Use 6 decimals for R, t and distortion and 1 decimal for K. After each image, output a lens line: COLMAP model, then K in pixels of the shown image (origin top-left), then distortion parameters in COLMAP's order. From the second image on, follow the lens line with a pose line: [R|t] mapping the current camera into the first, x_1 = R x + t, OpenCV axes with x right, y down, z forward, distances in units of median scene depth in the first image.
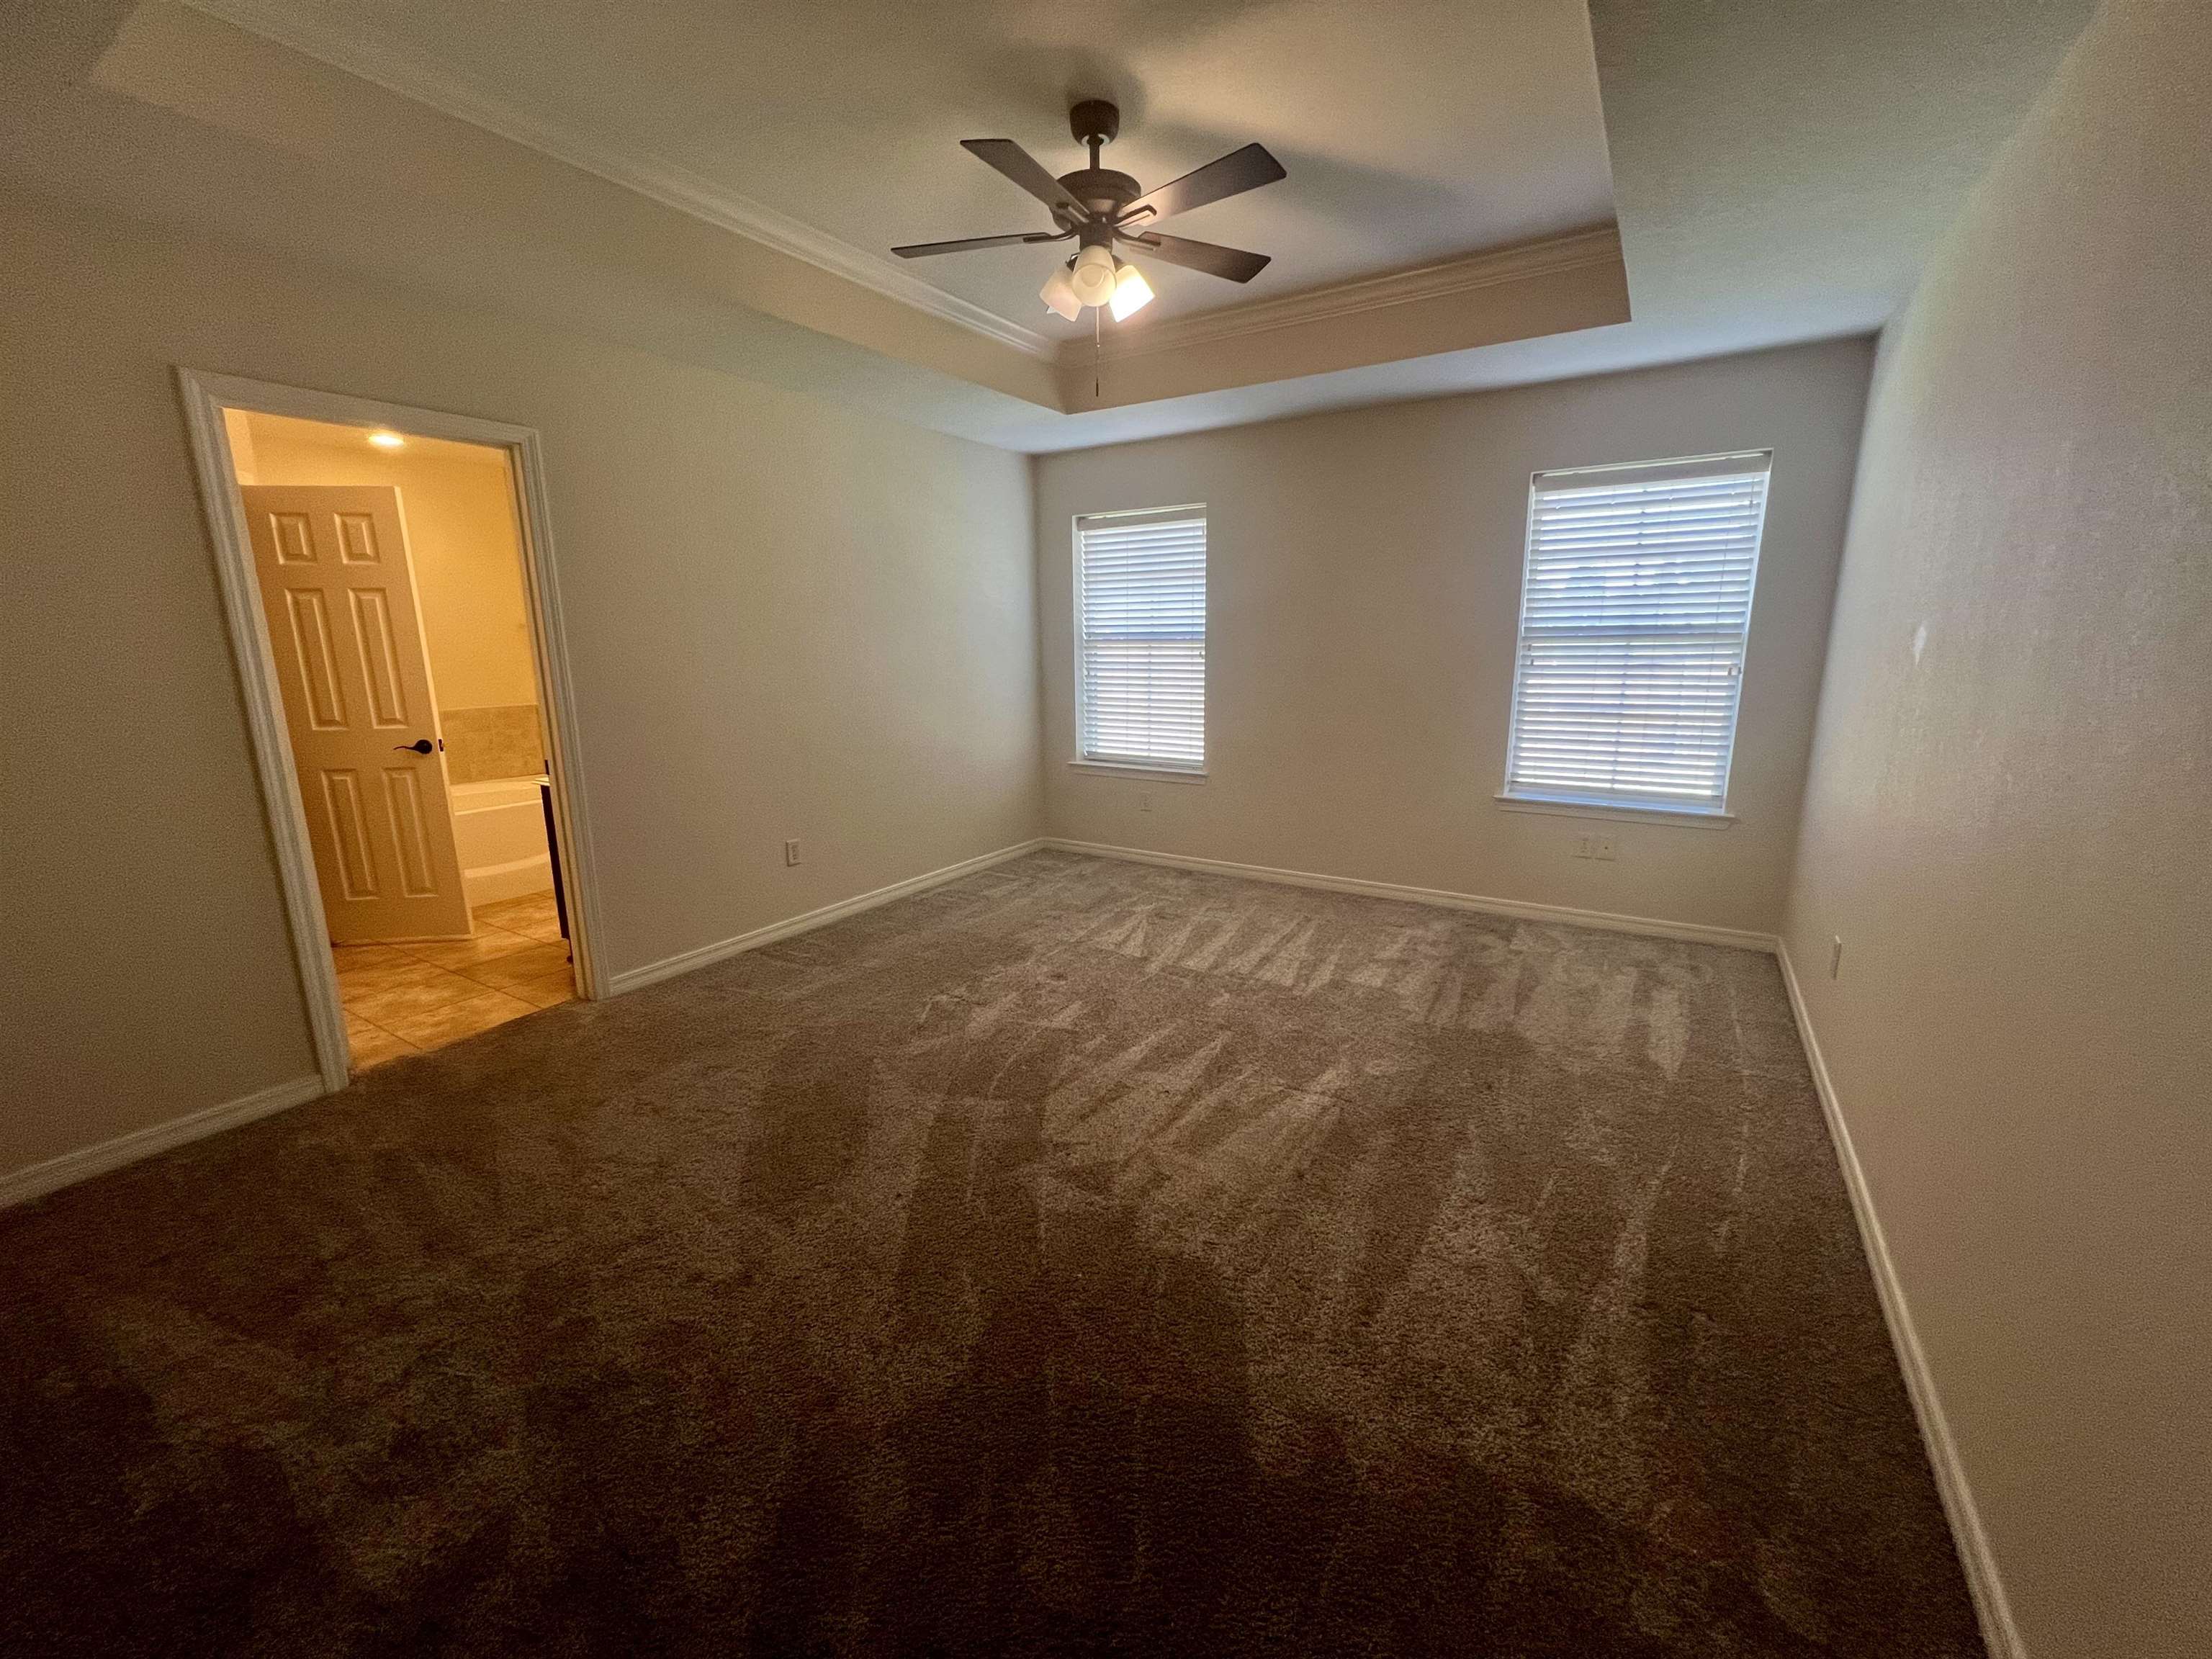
lens RADIAL K [[891.0, 0, 1106.0], [0, 891.0, 829.5], [0, 0, 1]] dist [-0.001600, 0.000100]
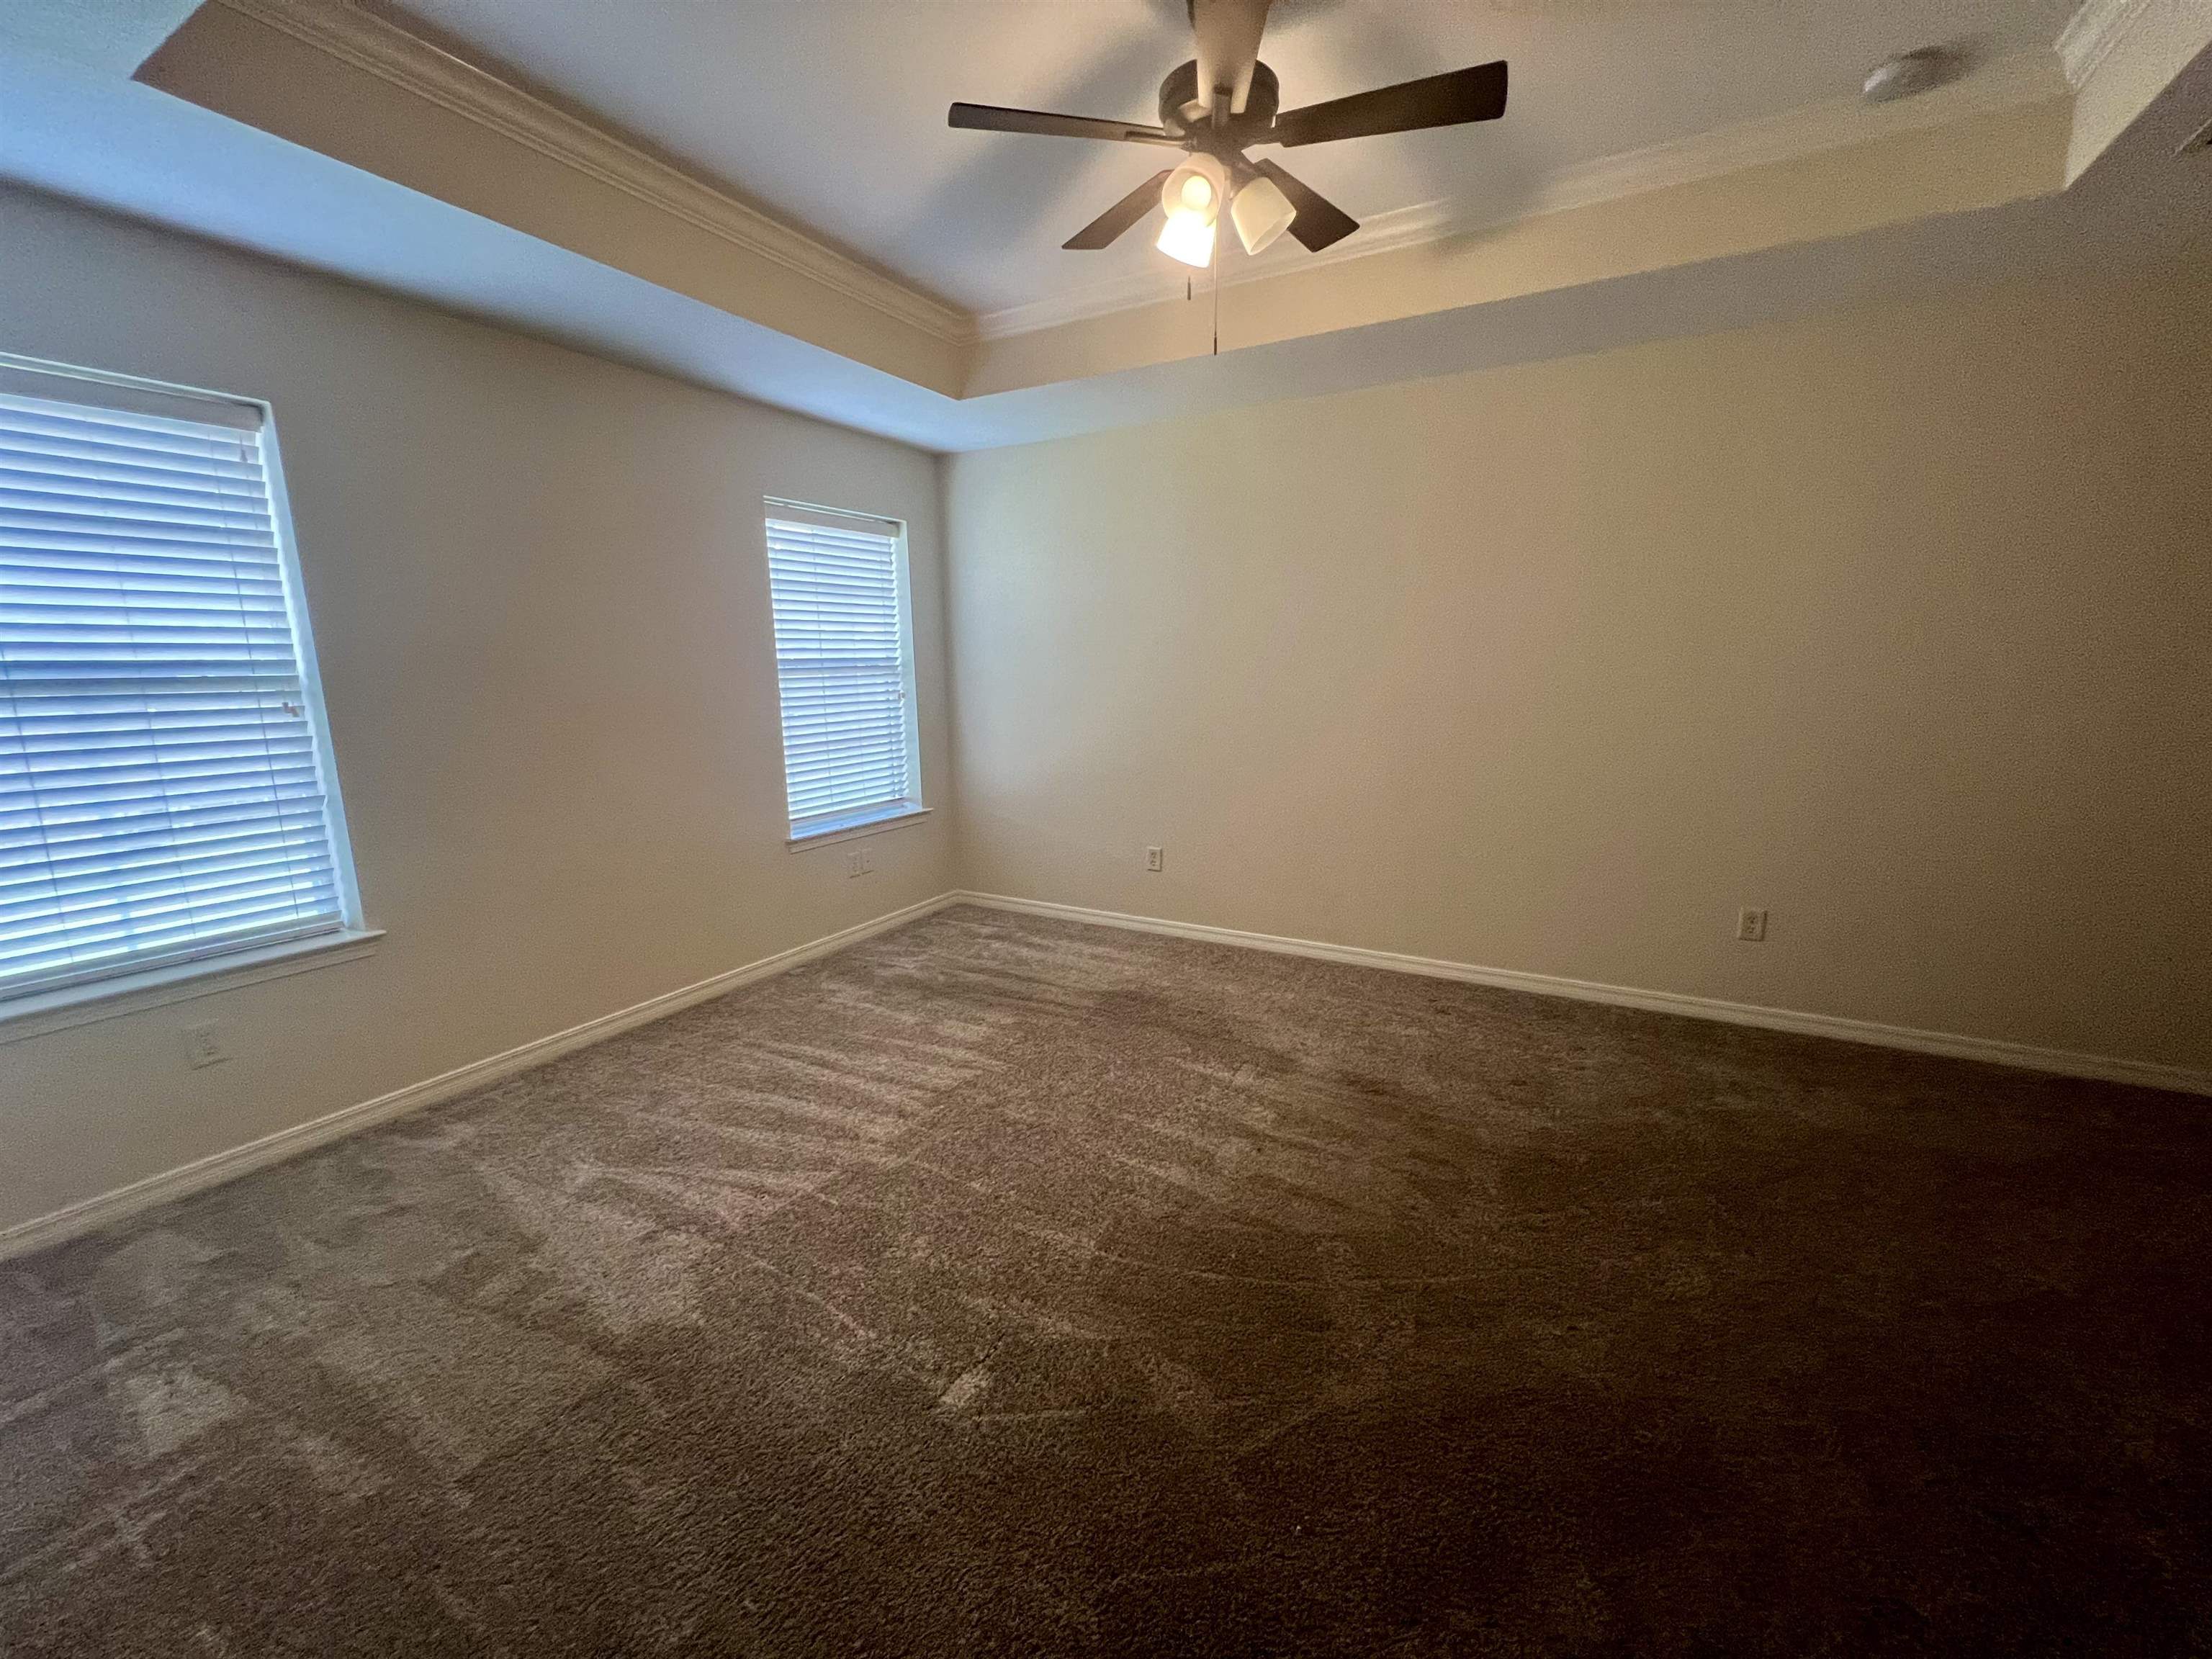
lens RADIAL K [[883.3, 0, 1106.0], [0, 883.3, 829.5], [0, 0, 1]] dist [-0.003026, -0.000196]
pose [[-0.056872, -0.177391, 0.982496, -0.533190], [0.218398, 0.958044, 0.185618, -0.160639], [-0.974201, 0.225132, -0.015744, 0.758373]]
